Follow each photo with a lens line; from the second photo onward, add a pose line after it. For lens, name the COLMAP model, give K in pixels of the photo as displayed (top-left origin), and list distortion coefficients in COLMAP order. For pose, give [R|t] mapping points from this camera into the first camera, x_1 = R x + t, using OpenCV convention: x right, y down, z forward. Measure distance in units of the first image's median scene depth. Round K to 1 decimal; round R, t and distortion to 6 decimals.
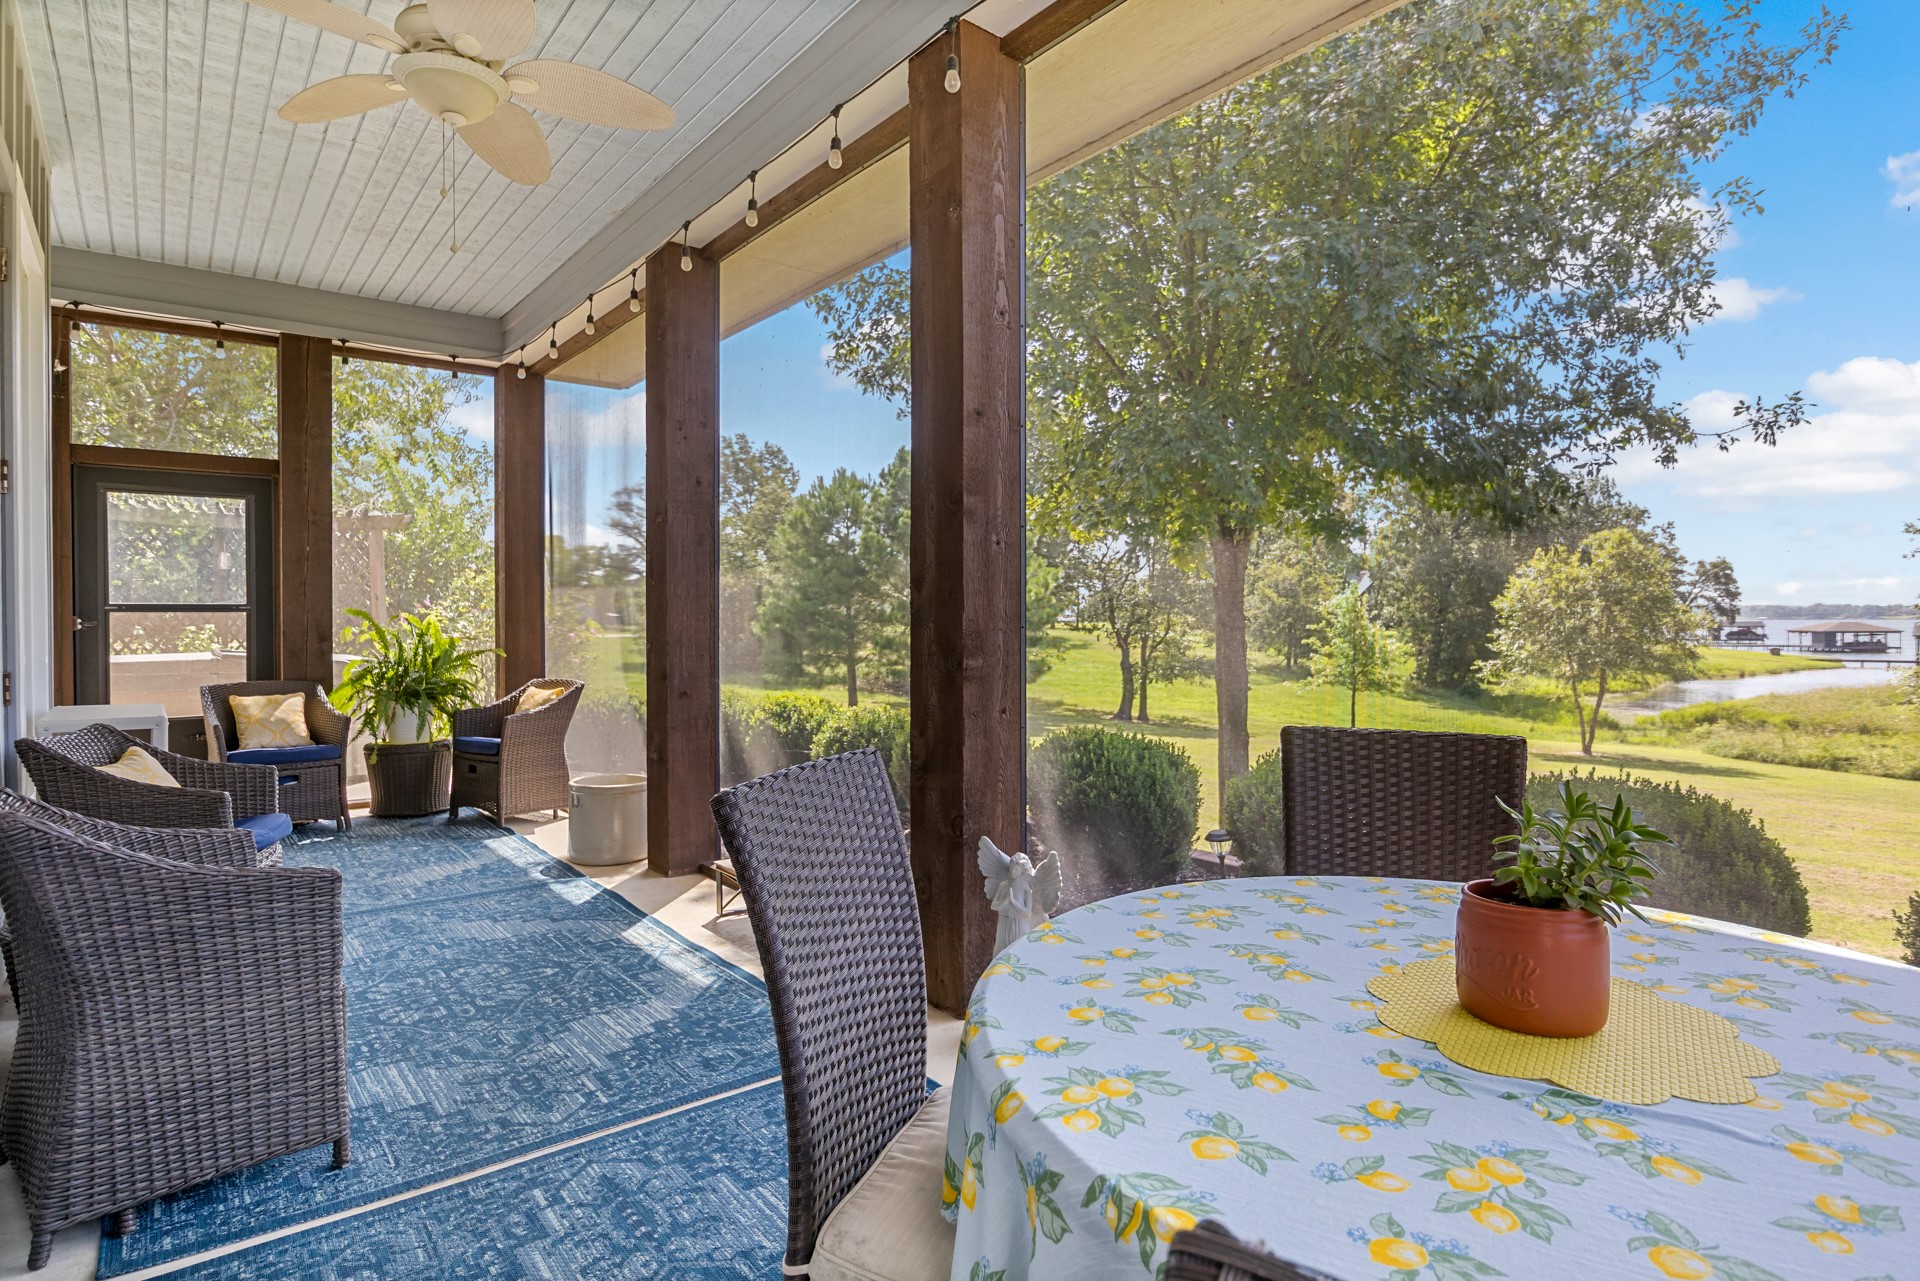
lens RADIAL K [[967.7, 0, 966.5], [0, 967.7, 620.2], [0, 0, 1]] dist [-0.000995, 0.000655]
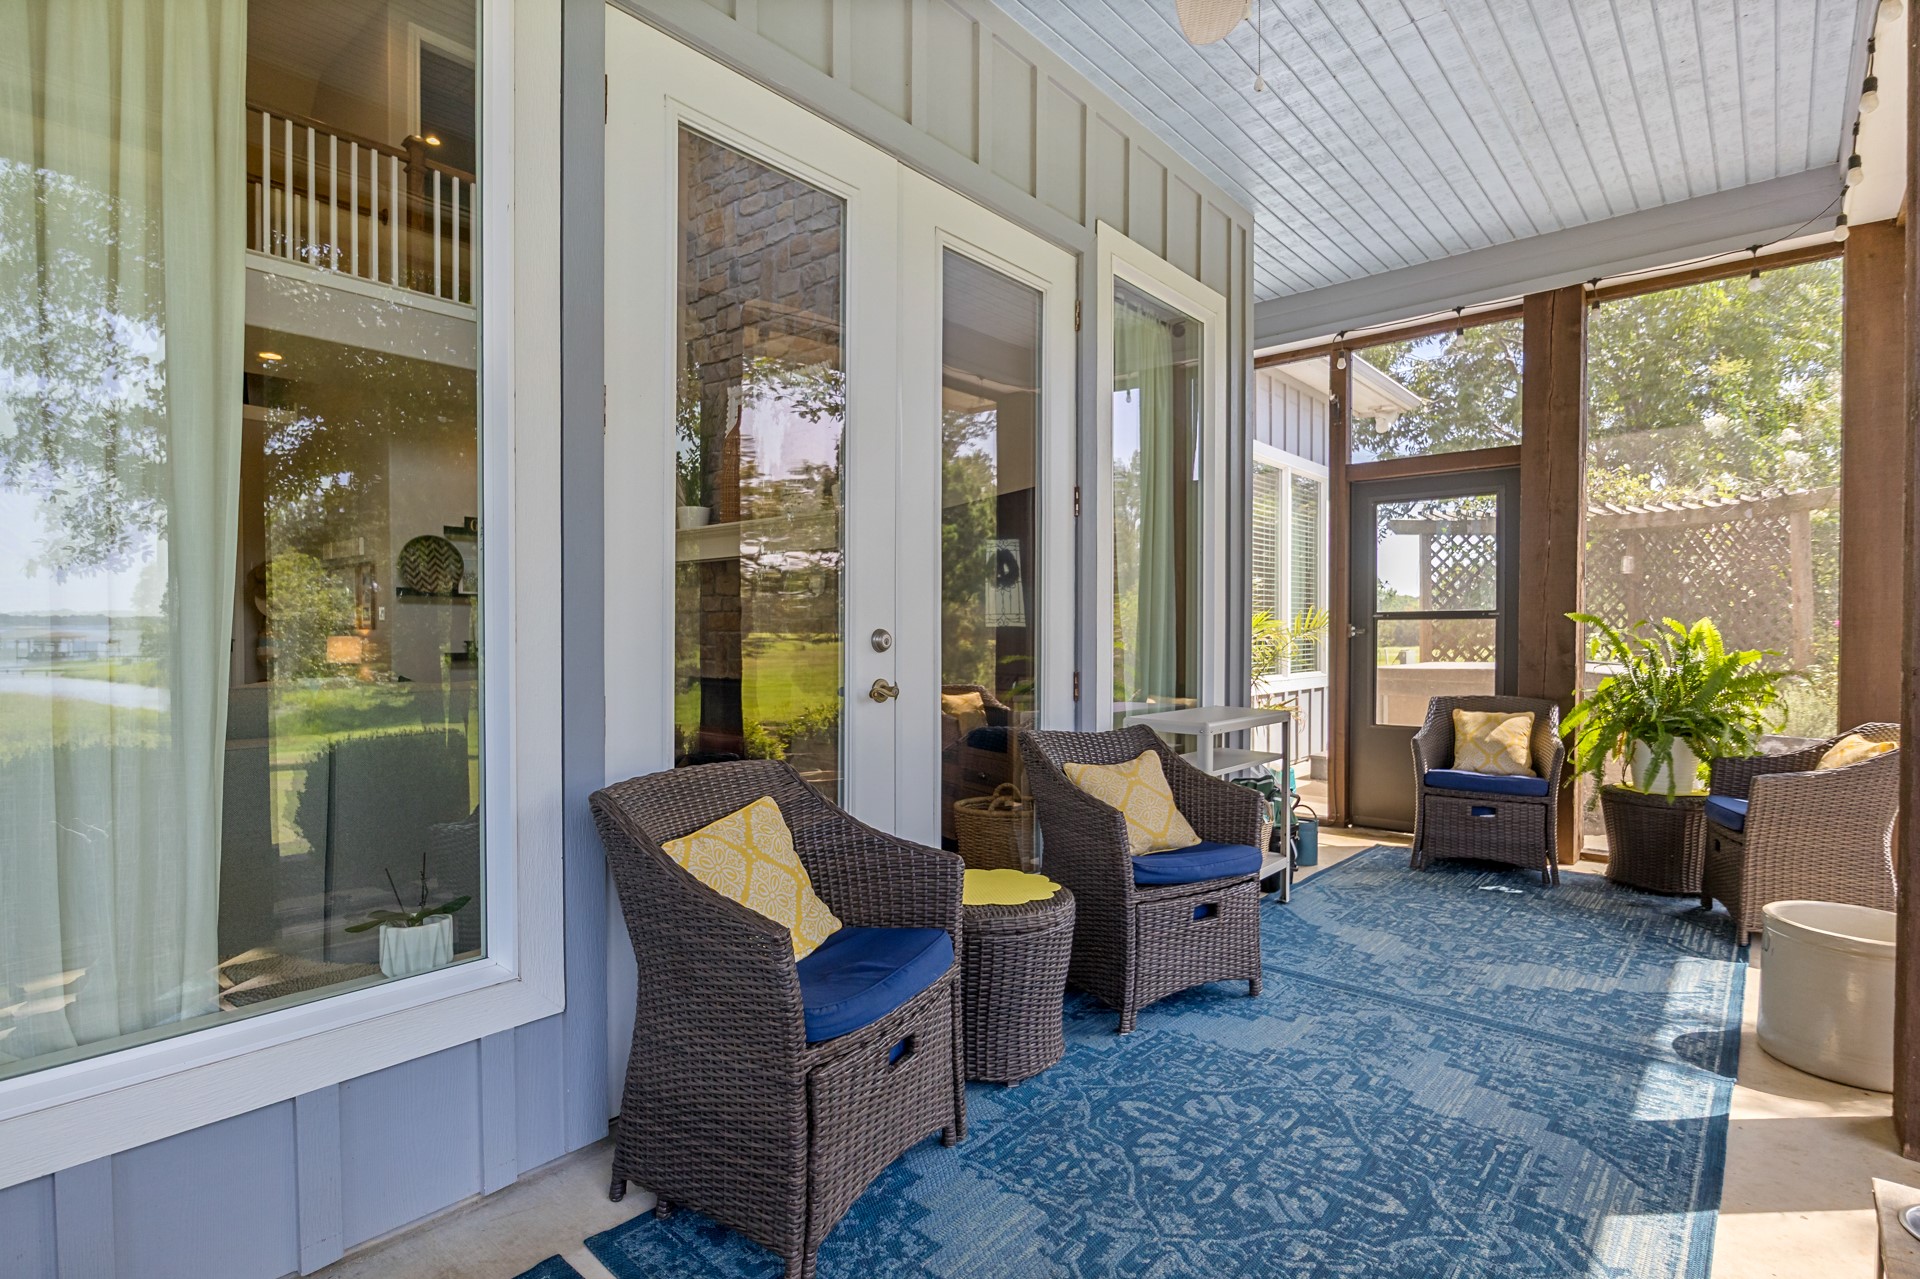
lens RADIAL K [[967.7, 0, 960.1], [0, 967.7, 644.6], [0, 0, 1]] dist [-0.000995, 0.000655]
pose [[0.181104, 0.015219, -0.983346, 0.061975], [0.000963, 0.999877, 0.015653, 0.001015], [0.983463, -0.003782, 0.181068, 0.354783]]
